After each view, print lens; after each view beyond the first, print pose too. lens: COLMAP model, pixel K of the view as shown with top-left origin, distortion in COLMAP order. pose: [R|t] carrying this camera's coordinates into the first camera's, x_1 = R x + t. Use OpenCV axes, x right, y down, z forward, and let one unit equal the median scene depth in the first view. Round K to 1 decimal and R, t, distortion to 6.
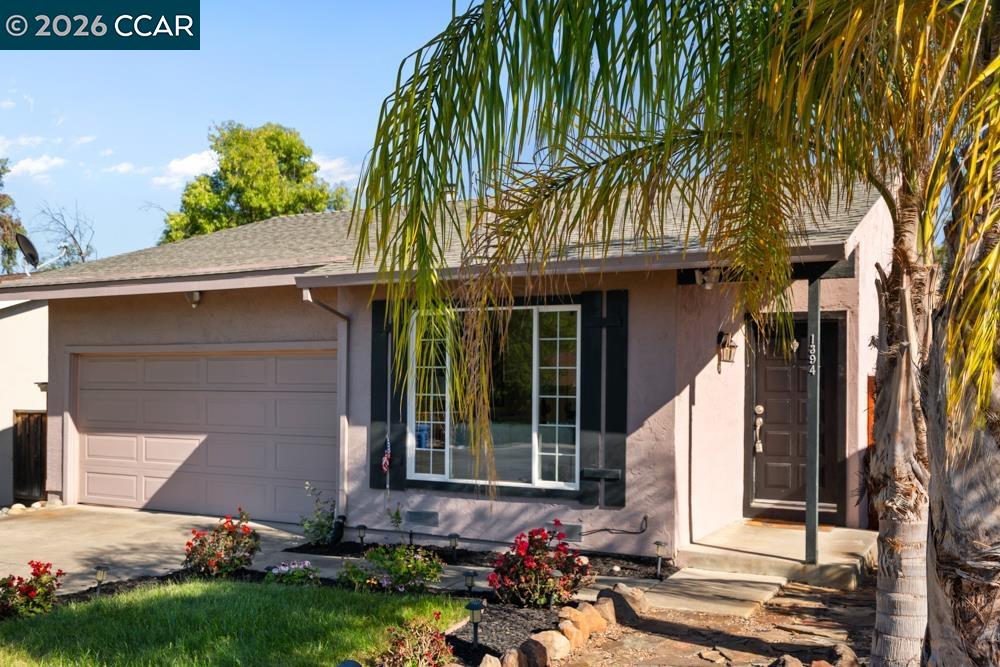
lens RADIAL K [[900.7, 0, 500.0], [0, 900.7, 335.6], [0, 0, 1]] dist [0.005519, -0.000156]
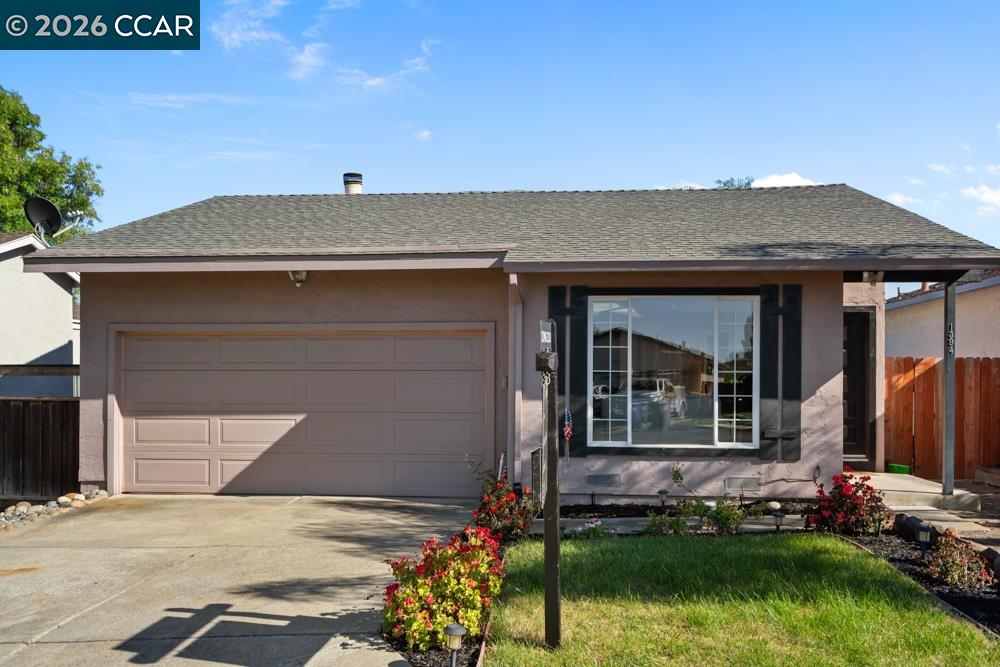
lens RADIAL K [[853.2, 0, 499.7], [0, 853.2, 333.9], [0, 0, 1]] dist [0.008219, 0.002347]
pose [[0.928610, 0.012984, 0.370831, -0.580050], [-0.016610, 0.999840, 0.006585, 0.013563], [-0.370686, -0.012275, 0.928677, 0.054692]]
